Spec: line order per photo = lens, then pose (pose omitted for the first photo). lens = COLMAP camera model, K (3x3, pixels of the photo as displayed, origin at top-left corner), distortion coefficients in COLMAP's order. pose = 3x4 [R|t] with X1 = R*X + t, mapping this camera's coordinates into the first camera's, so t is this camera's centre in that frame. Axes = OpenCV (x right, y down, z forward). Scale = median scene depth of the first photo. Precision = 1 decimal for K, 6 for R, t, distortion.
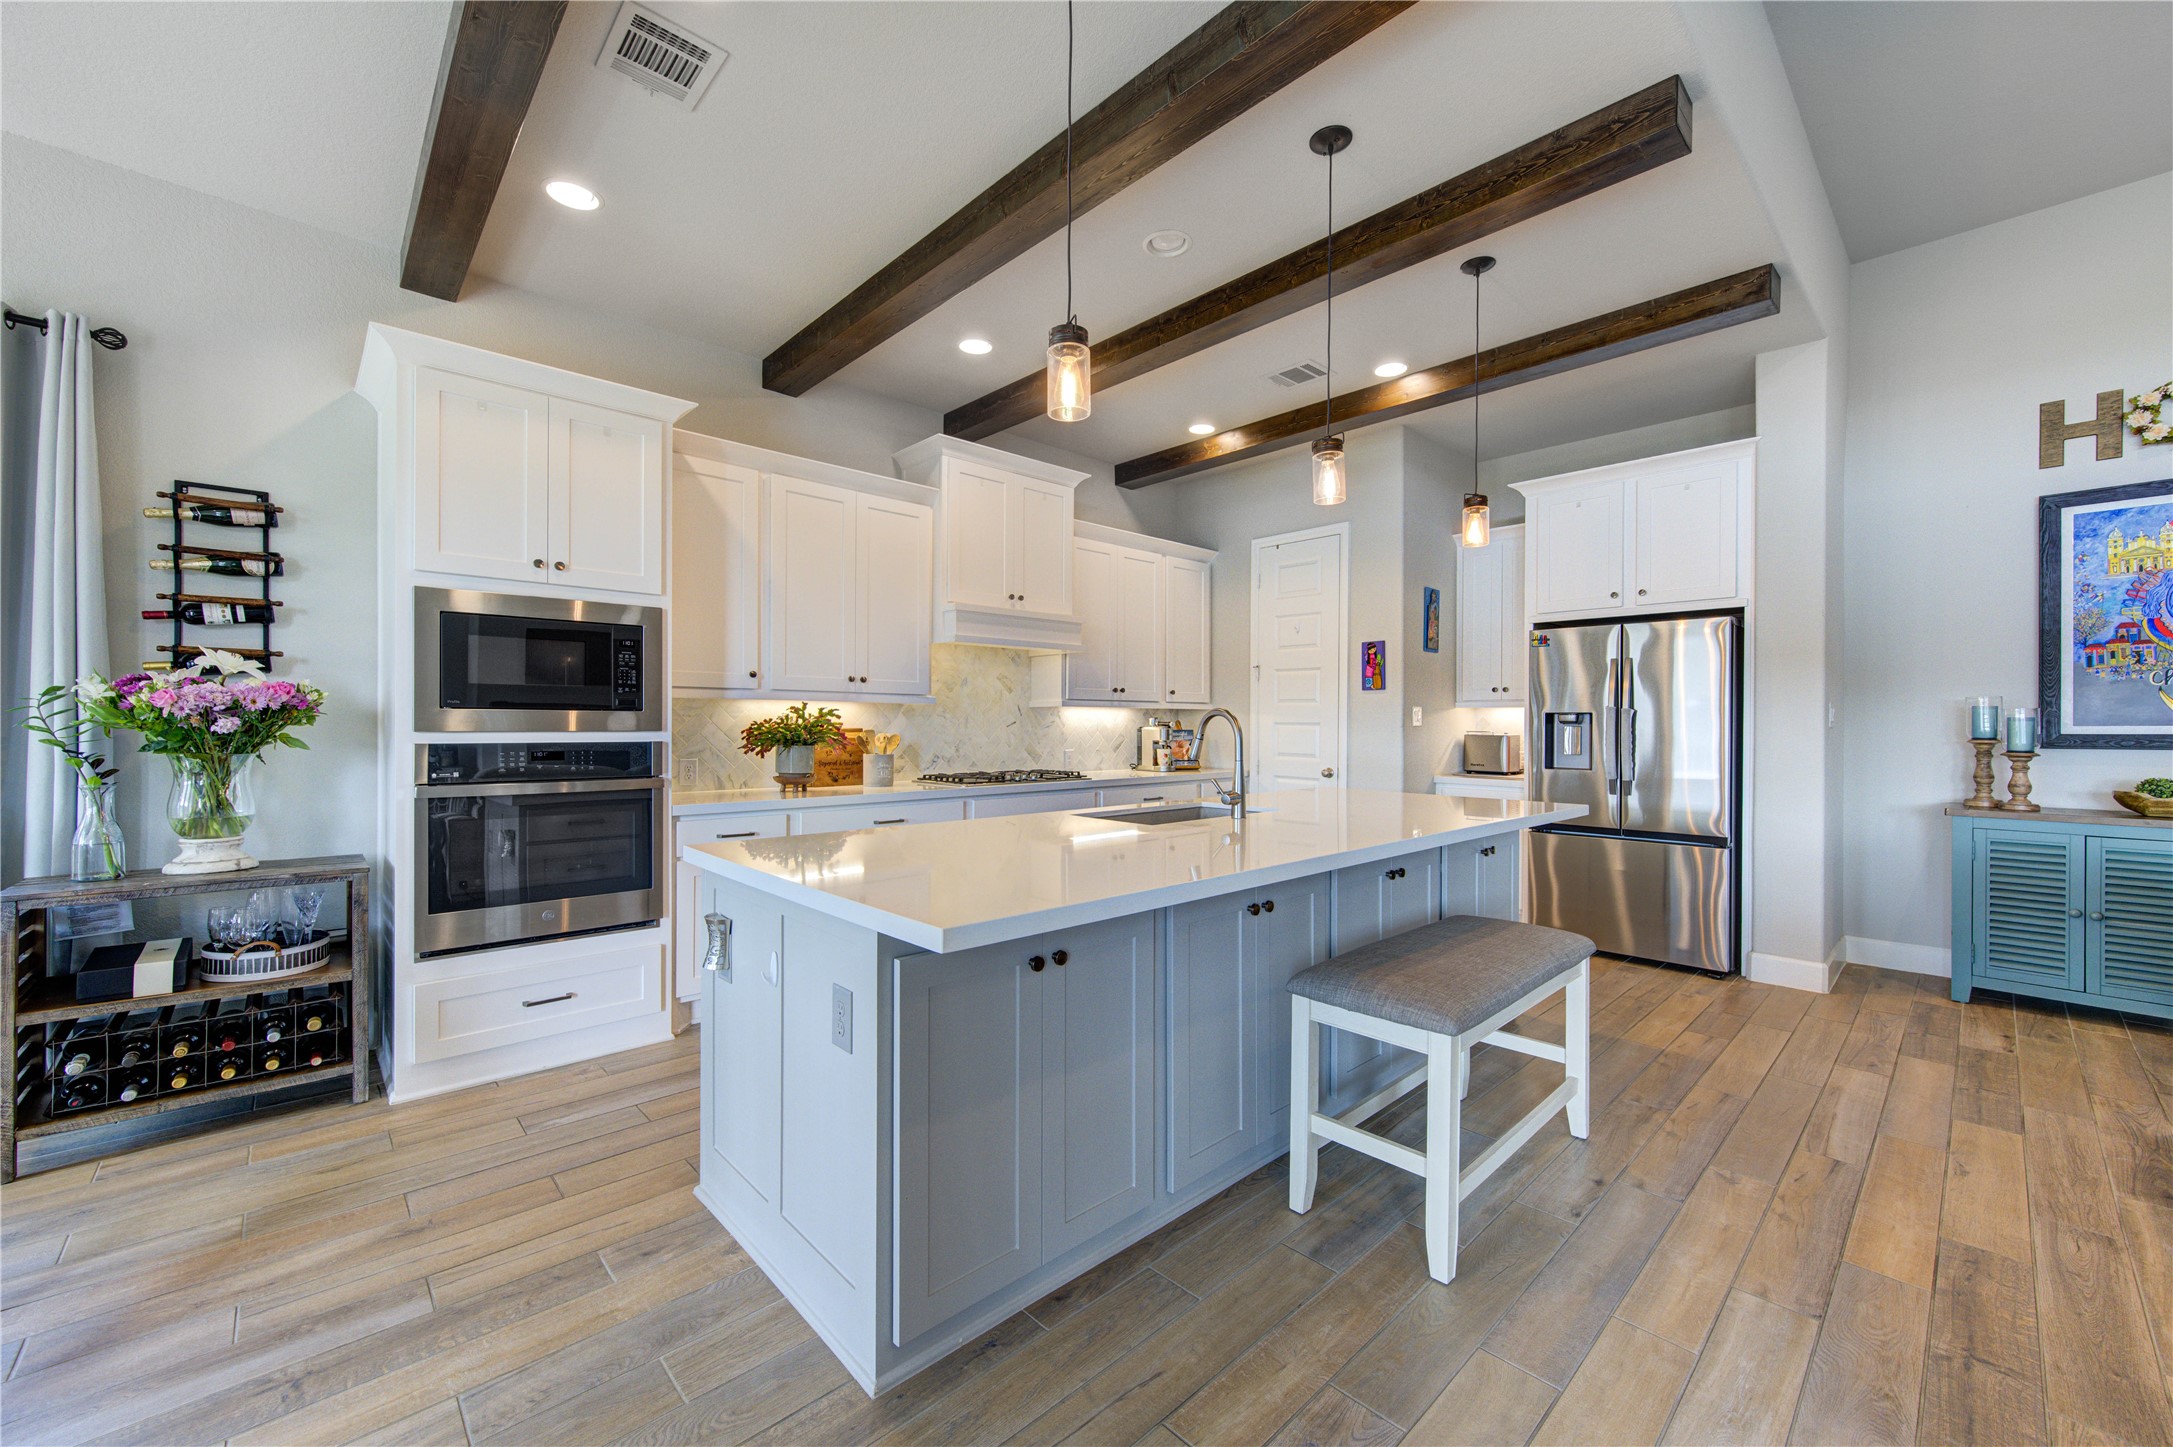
lens RADIAL K [[842.6, 0, 1088.2], [0, 842.6, 724.0], [0, 0, 1]] dist [0.000757, 0.000248]
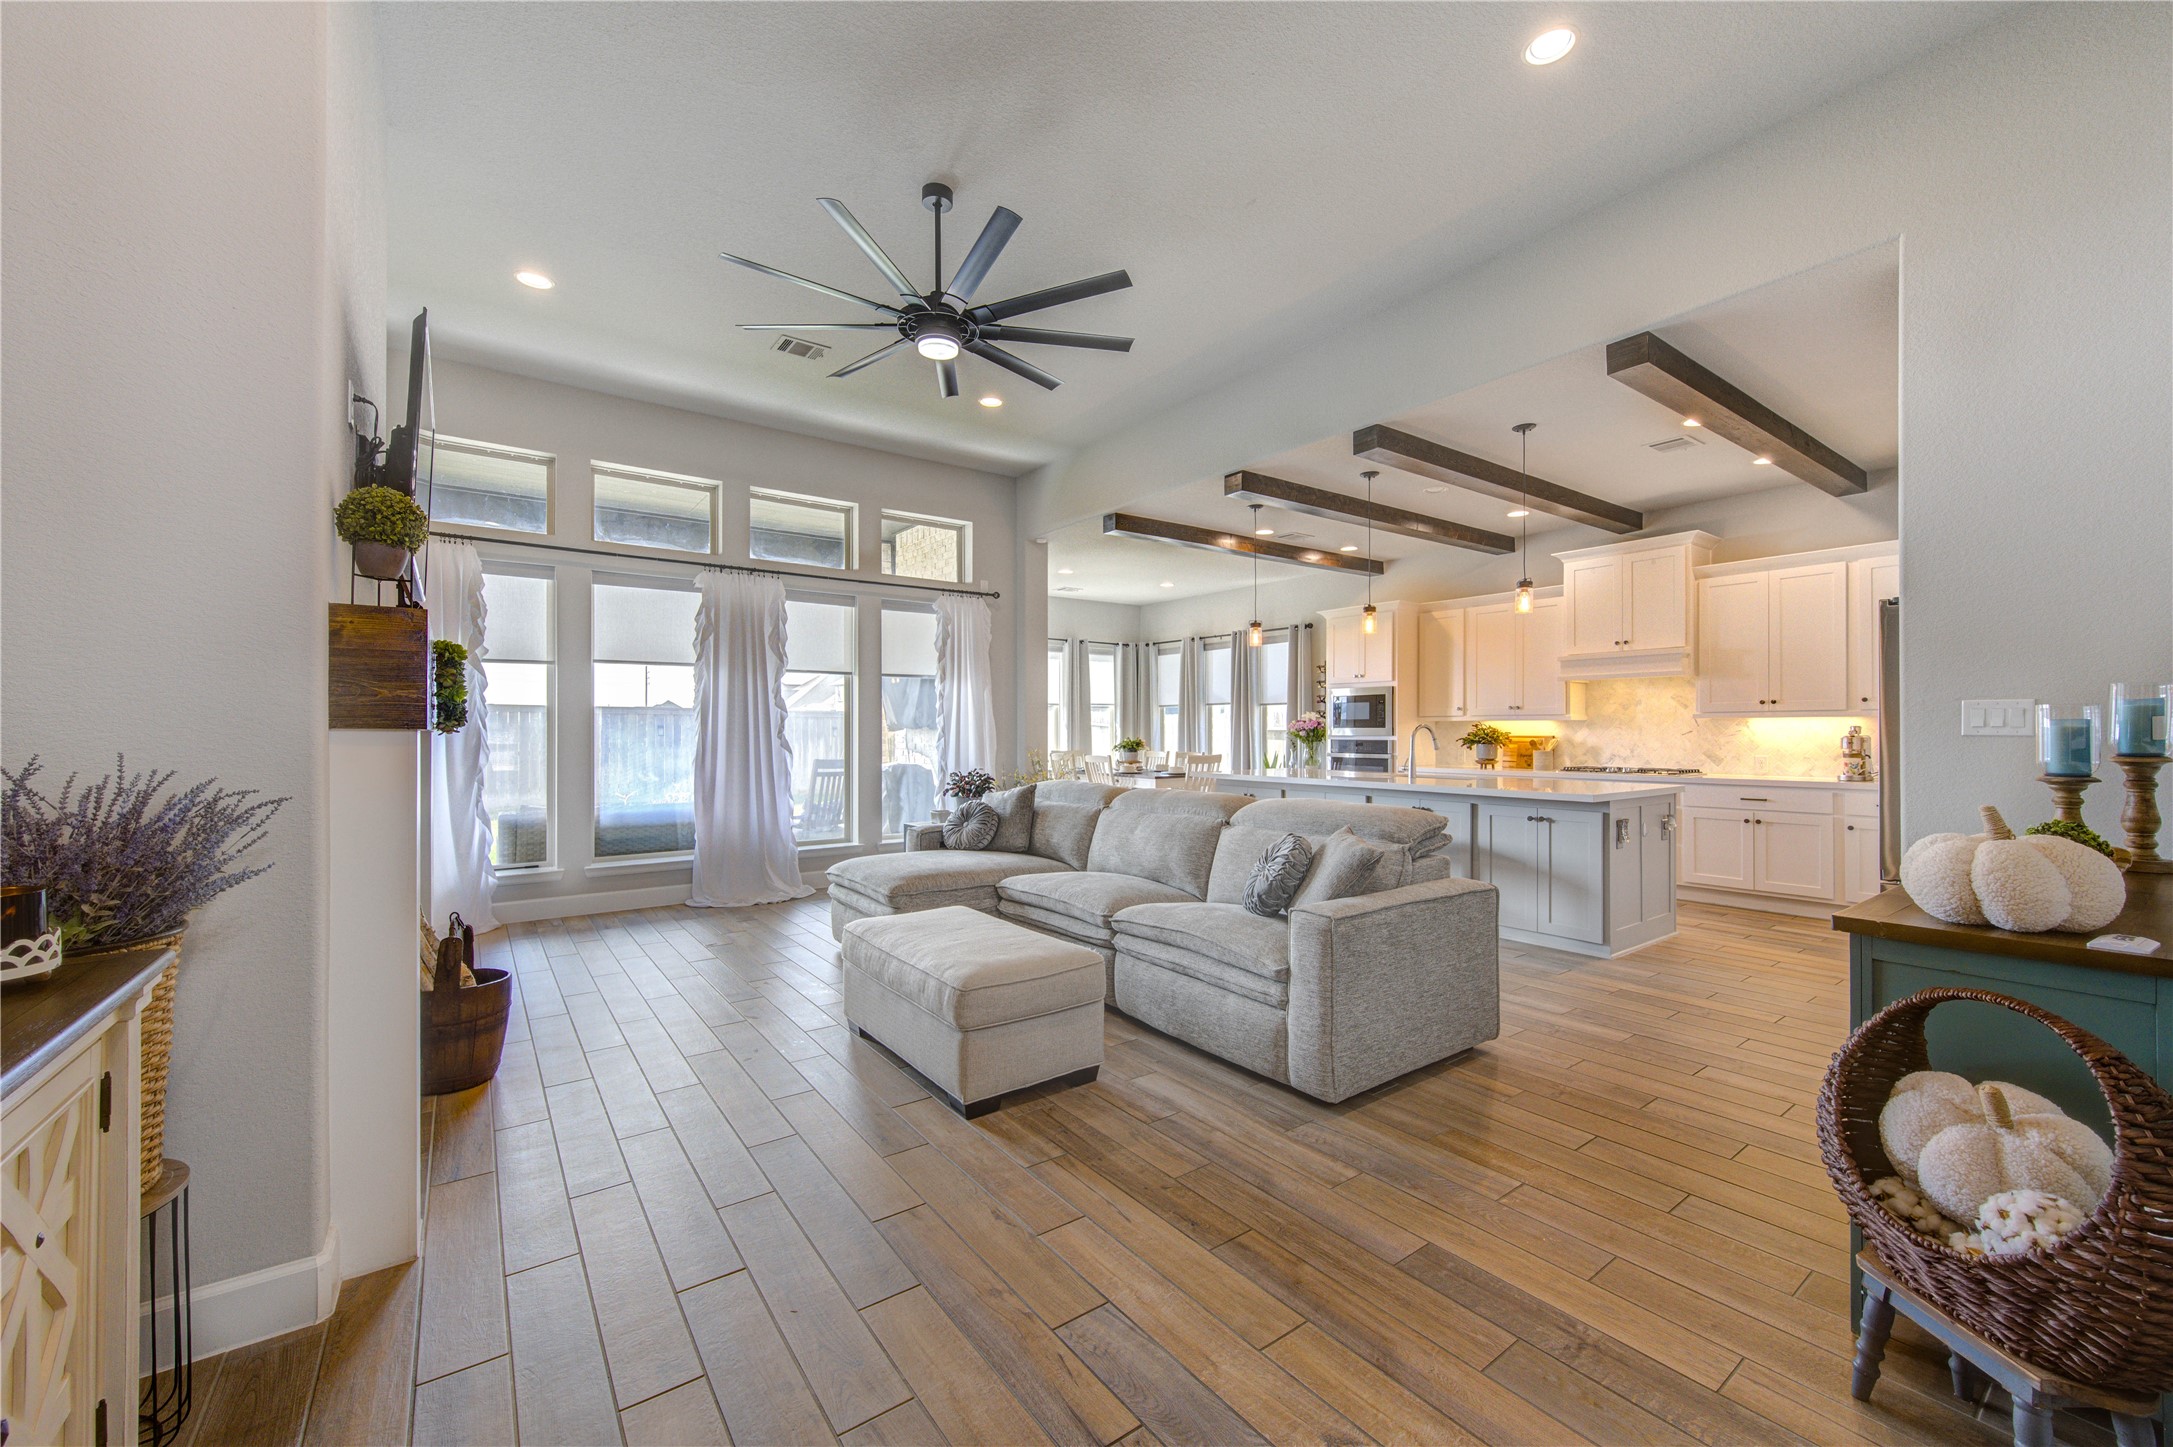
lens RADIAL K [[842.6, 0, 1085.0], [0, 842.6, 728.8], [0, 0, 1]] dist [0.000757, 0.000248]
pose [[-0.124942, -0.006150, -0.992145, 1.749690], [-0.002400, 0.999980, -0.005897, 0.004744], [0.992161, 0.001644, -0.124955, 0.347401]]
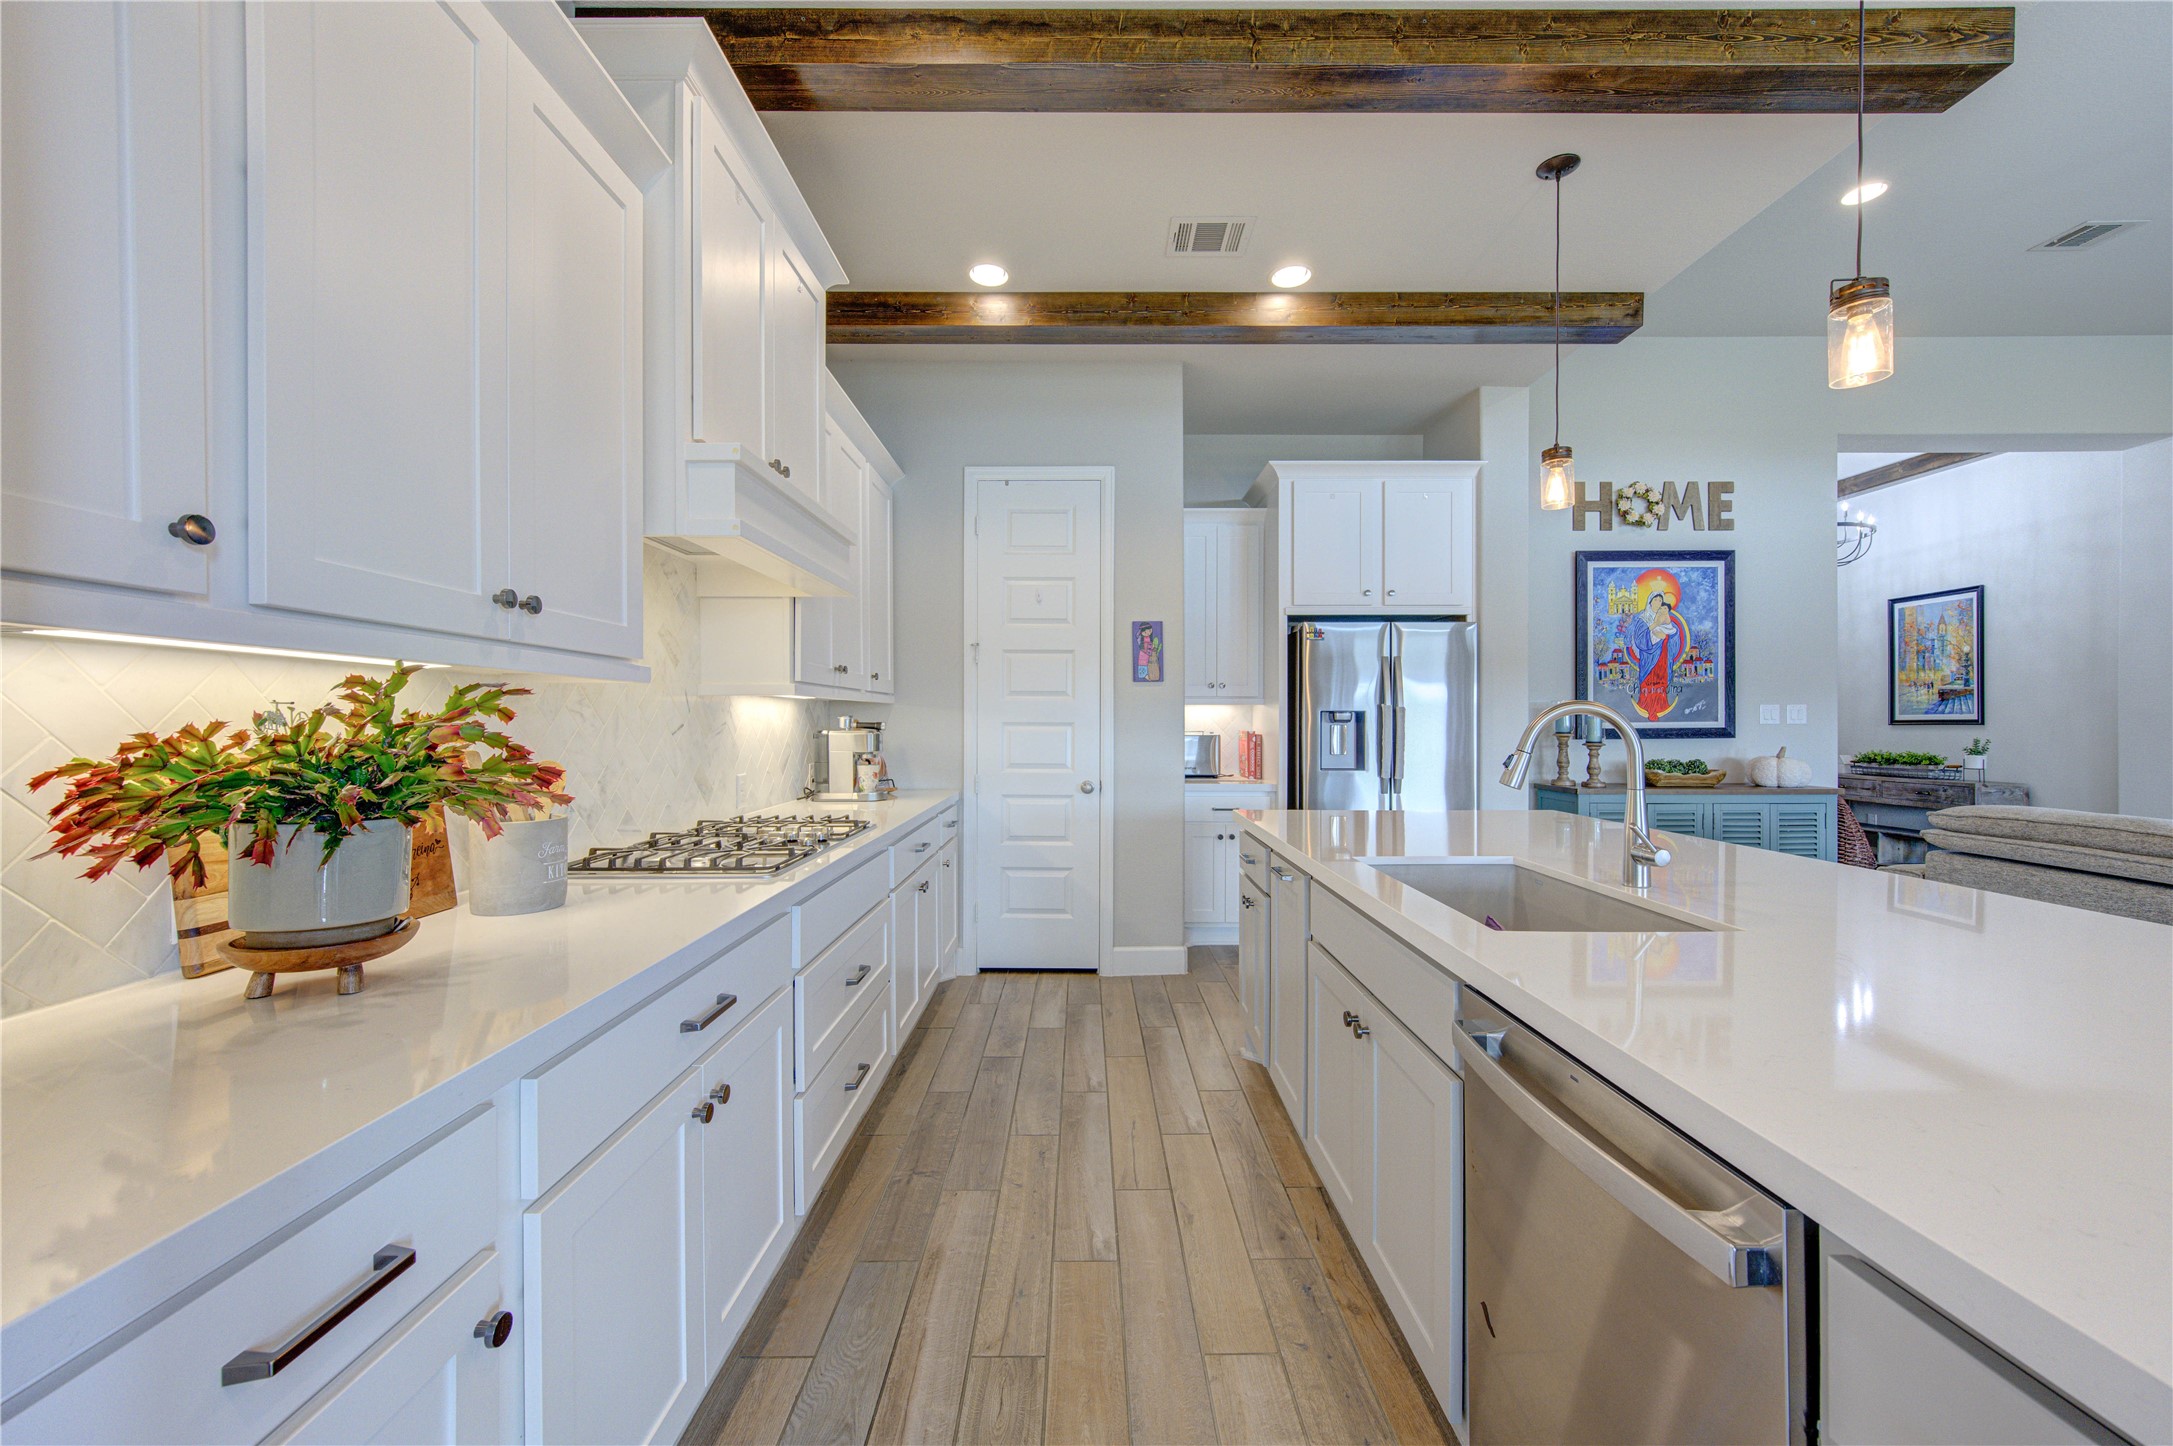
lens RADIAL K [[847.8, 0, 1085.6], [0, 847.8, 722.4], [0, 0, 1]] dist [0.001770, 0.000150]
pose [[0.683885, -0.005559, 0.729569, -0.387287], [0.005141, 0.999983, 0.002800, -0.005674], [-0.729572, 0.001836, 0.683902, 0.649095]]
